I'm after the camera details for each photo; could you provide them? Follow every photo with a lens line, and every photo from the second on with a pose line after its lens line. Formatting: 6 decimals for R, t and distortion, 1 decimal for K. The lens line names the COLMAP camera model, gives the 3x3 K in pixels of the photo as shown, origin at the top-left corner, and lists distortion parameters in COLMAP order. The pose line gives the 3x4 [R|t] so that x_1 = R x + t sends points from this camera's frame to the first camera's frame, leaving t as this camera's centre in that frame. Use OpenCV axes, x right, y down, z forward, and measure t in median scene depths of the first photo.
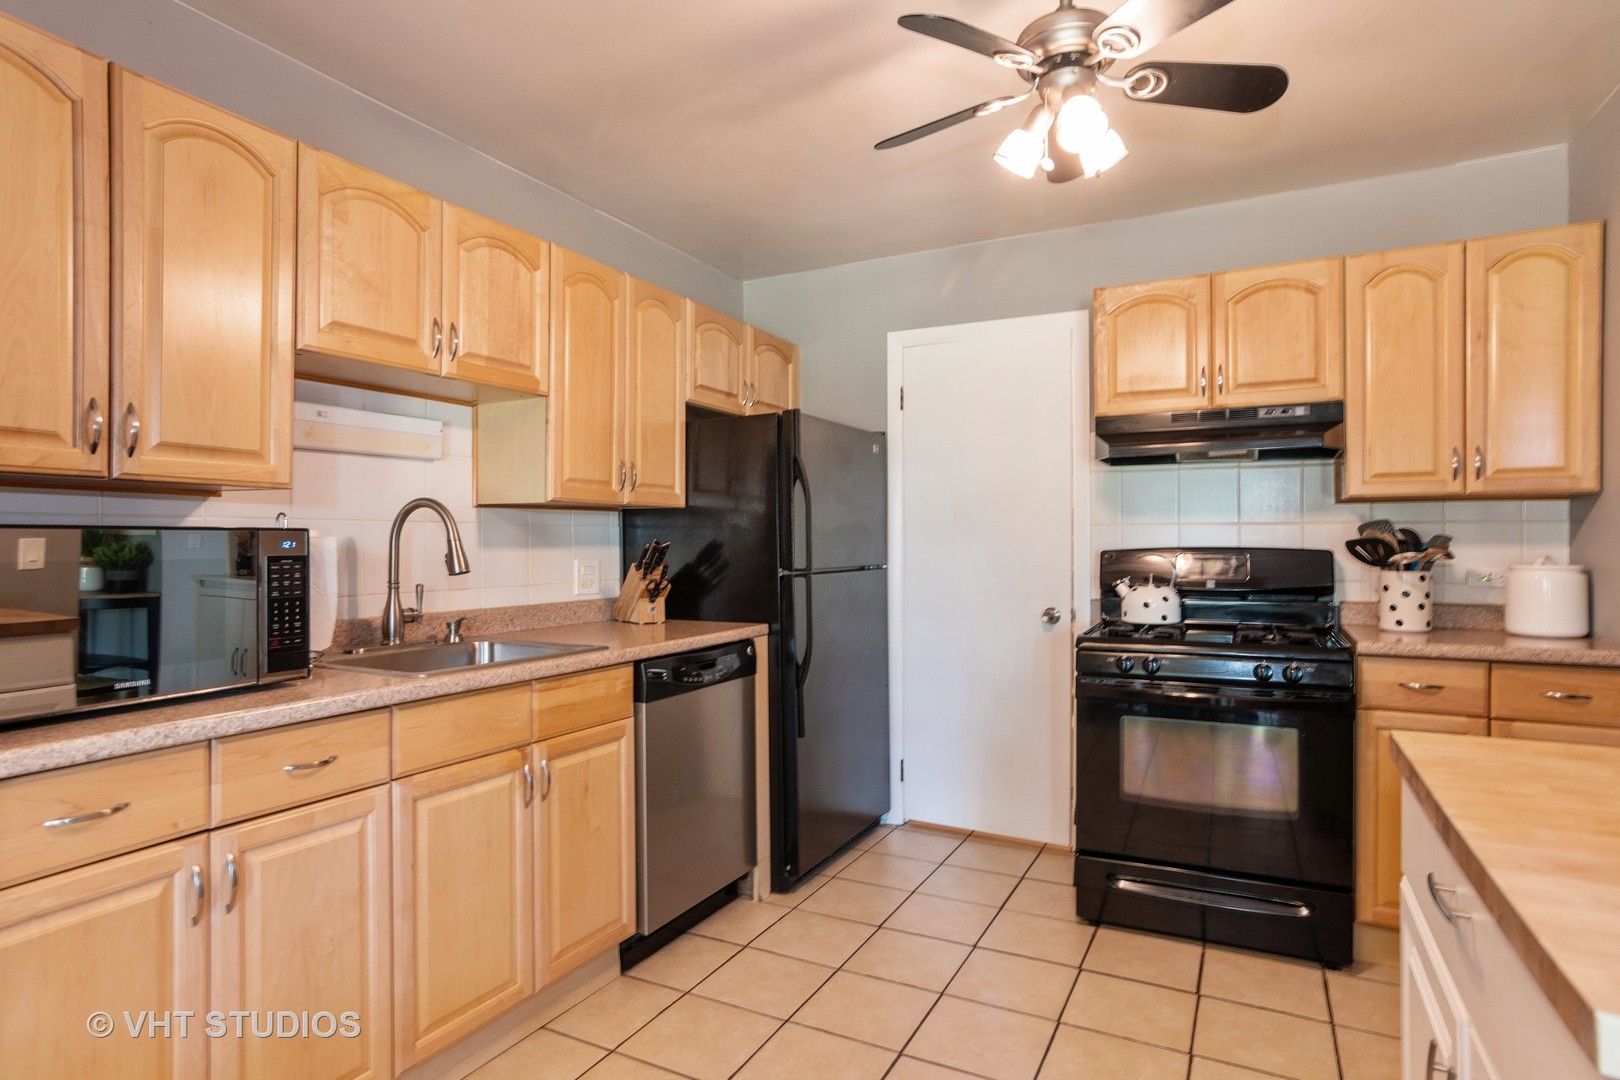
lens RADIAL K [[866.6, 0, 812.1], [0, 866.6, 543.1], [0, 0, 1]] dist [-0.003755, 0.005603]
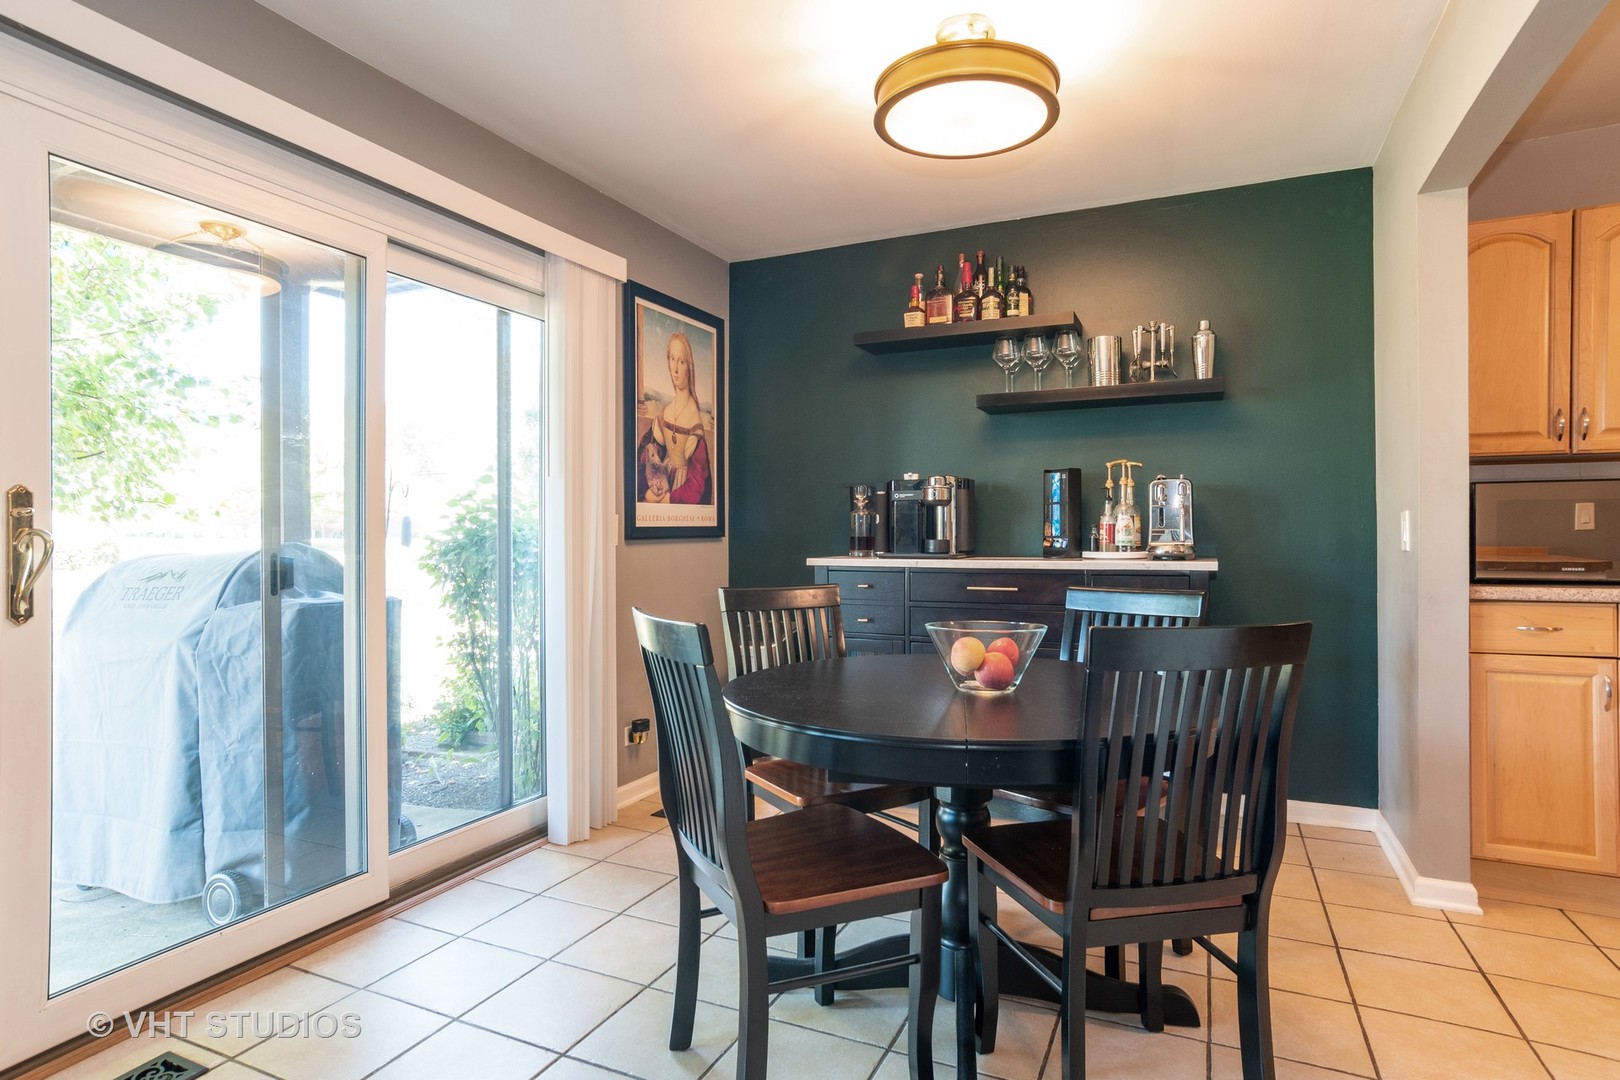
lens RADIAL K [[866.6, 0, 808.5], [0, 866.6, 540.6], [0, 0, 1]] dist [-0.003755, 0.005603]
pose [[0.047951, 0.000949, -0.998849, 0.845252], [0.000904, 0.999999, 0.000993, 0.095124], [0.998849, -0.000951, 0.047950, -0.598925]]
